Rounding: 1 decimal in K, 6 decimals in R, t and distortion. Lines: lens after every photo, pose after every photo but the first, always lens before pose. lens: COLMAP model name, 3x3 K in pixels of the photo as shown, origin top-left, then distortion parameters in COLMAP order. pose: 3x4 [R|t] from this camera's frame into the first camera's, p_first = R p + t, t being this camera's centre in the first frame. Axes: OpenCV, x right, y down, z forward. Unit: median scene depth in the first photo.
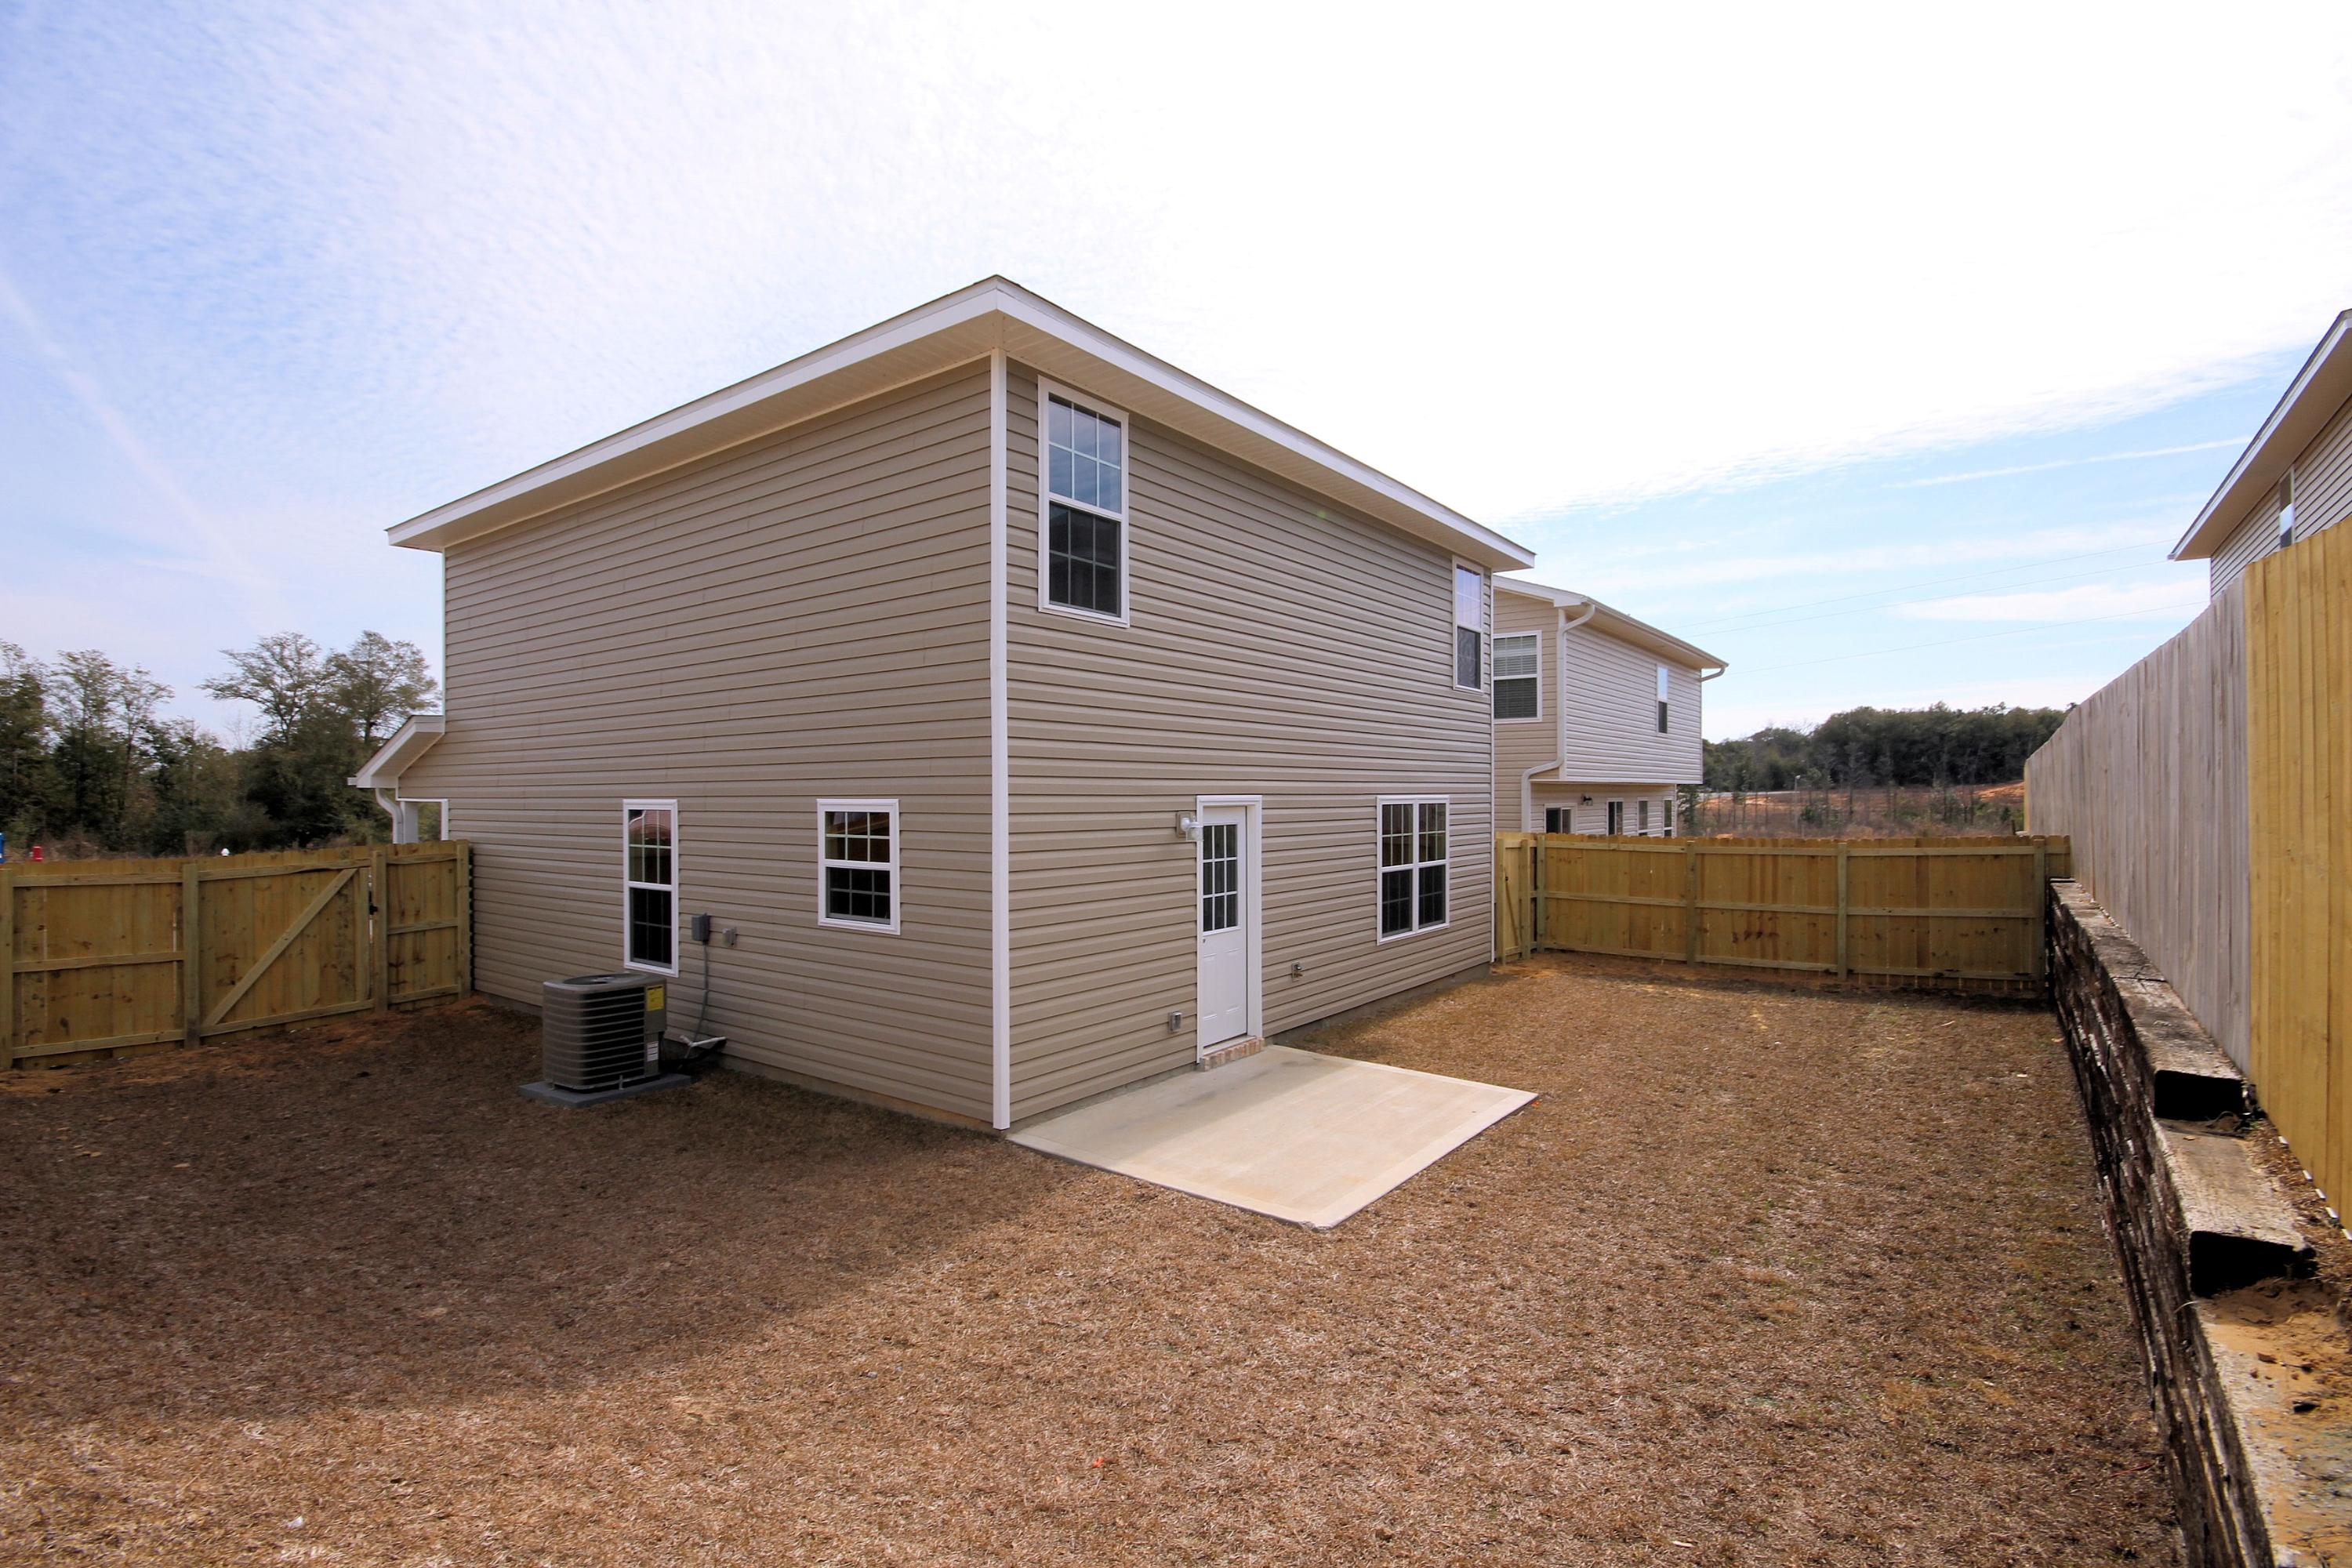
lens RADIAL K [[1085.8, 0, 1171.6], [0, 1085.8, 789.7], [0, 0, 1]] dist [-0.001150, -0.000122]
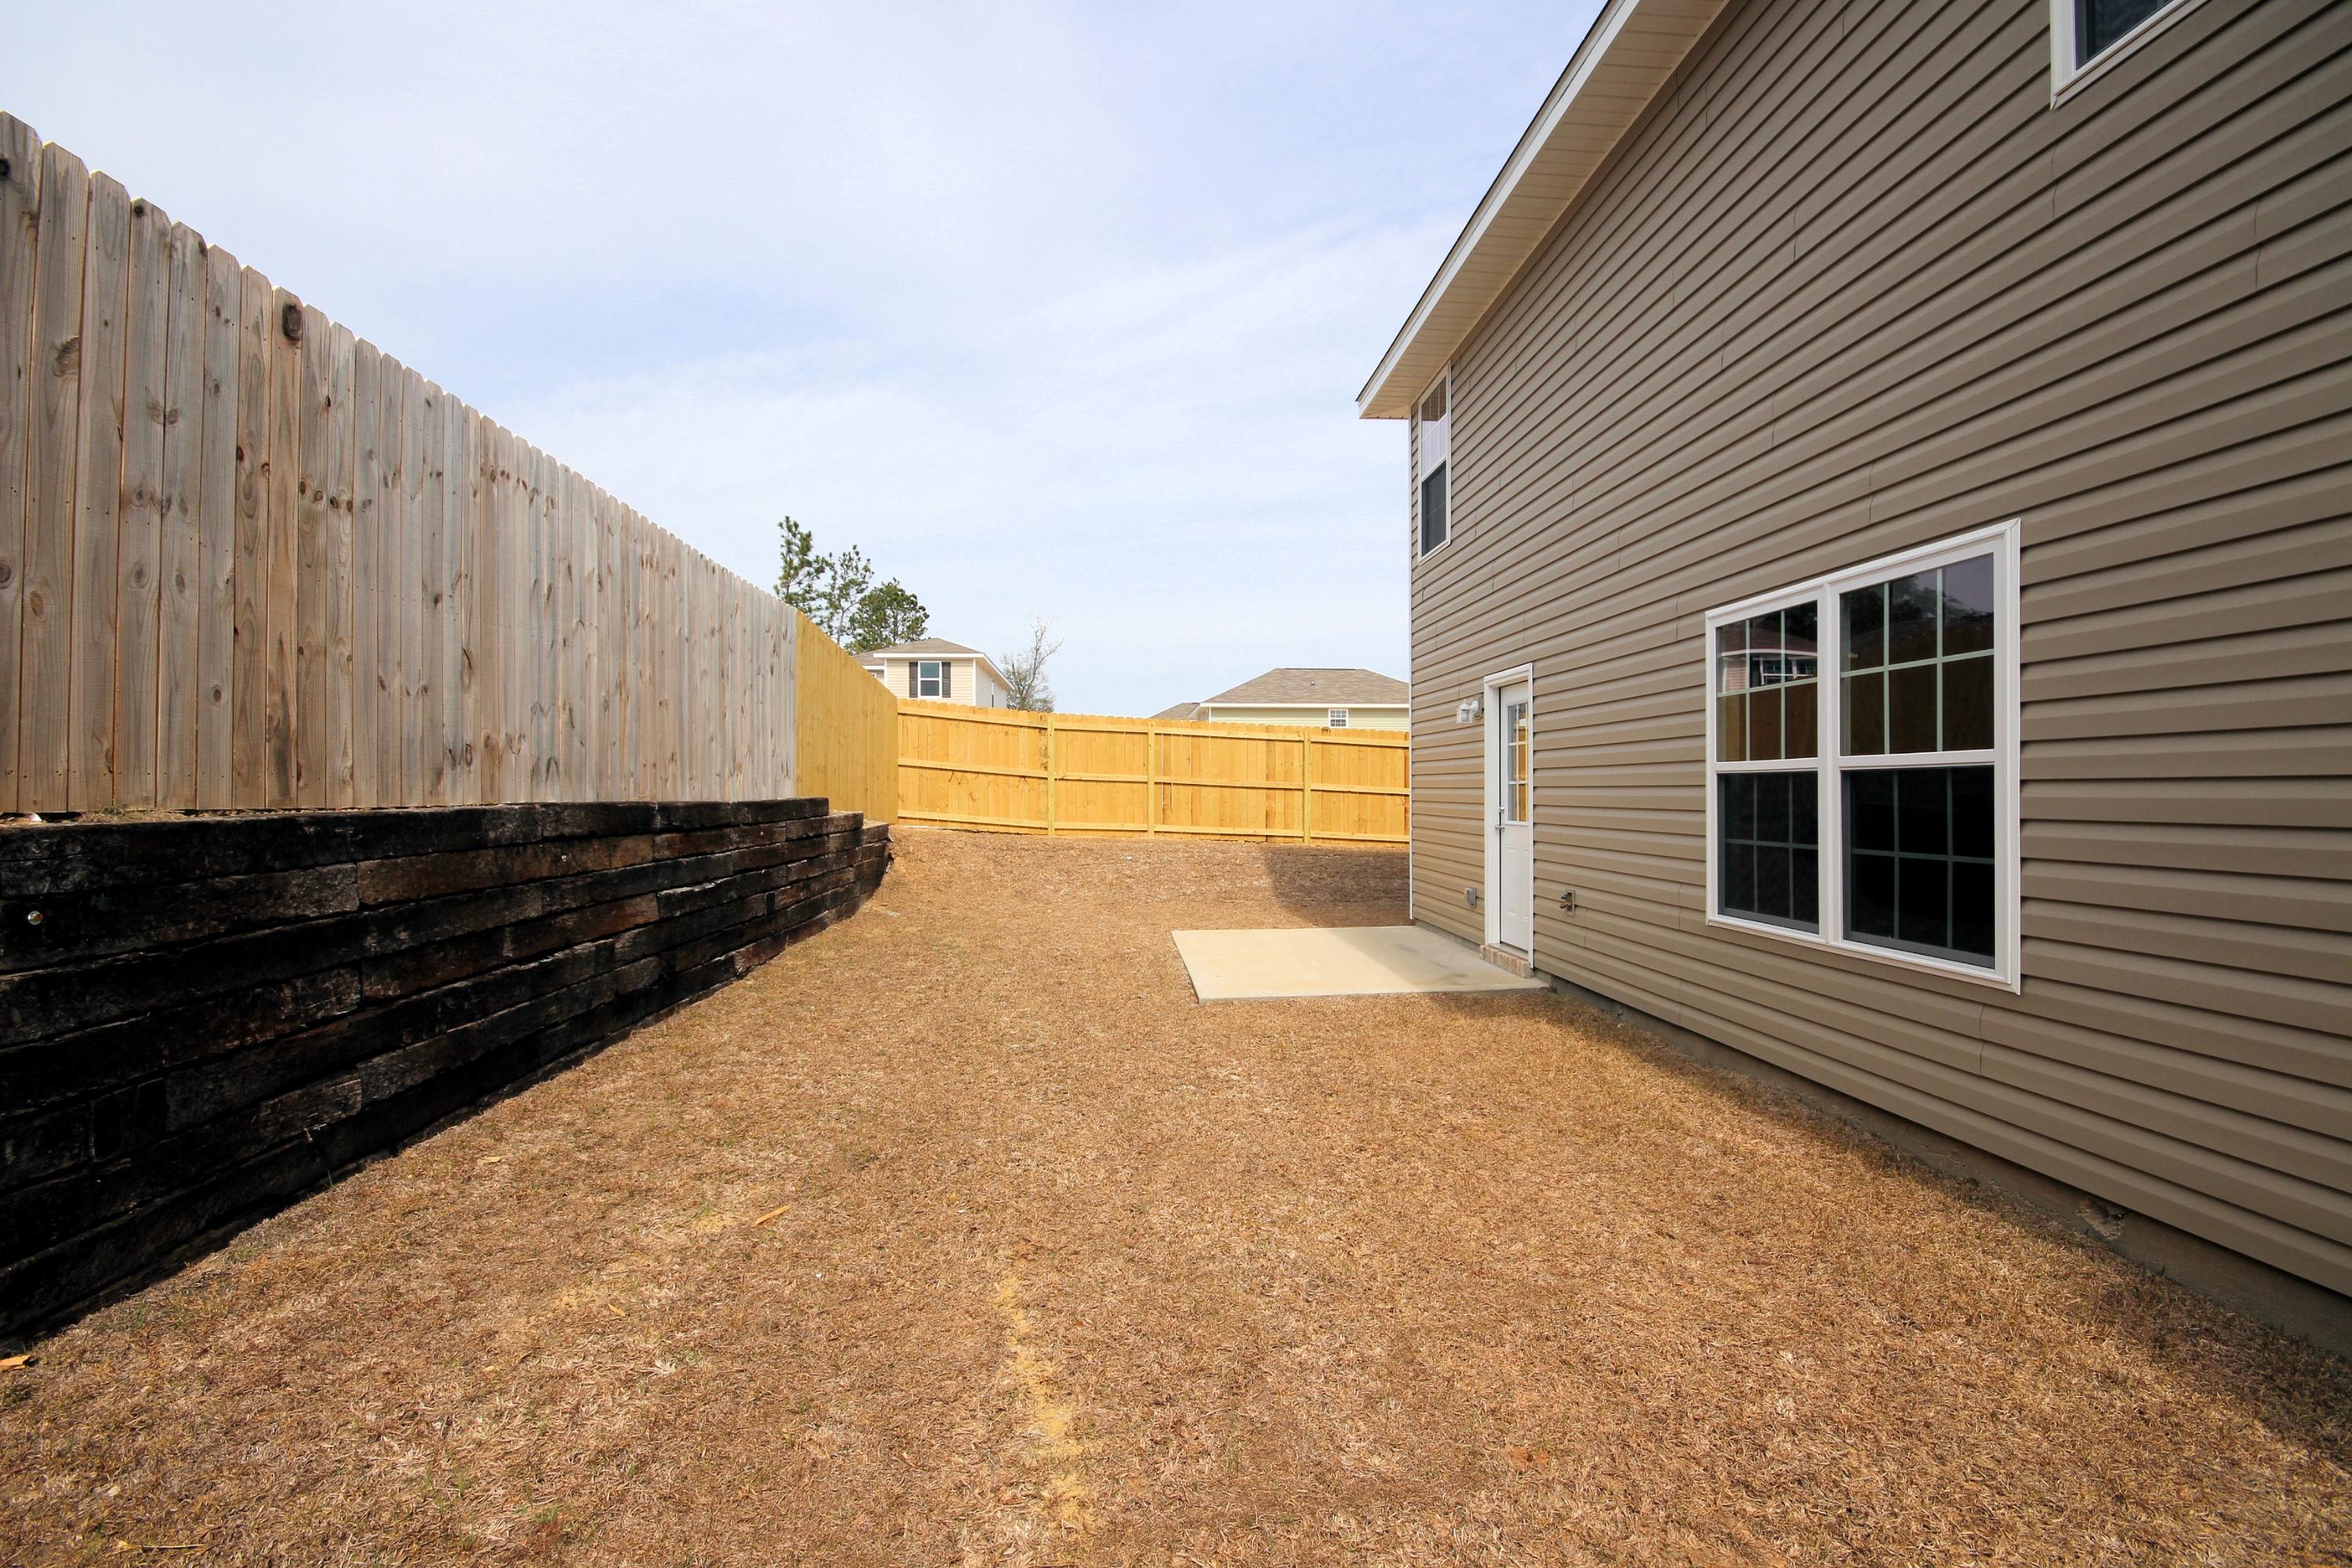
lens RADIAL K [[1085.8, 0, 1171.6], [0, 1085.8, 789.7], [0, 0, 1]] dist [-0.001150, -0.000122]
pose [[-0.758320, -0.004334, -0.651868, 0.659576], [-0.004468, 0.999989, -0.001451, 0.083054], [0.651867, 0.001812, -0.758331, 1.170764]]
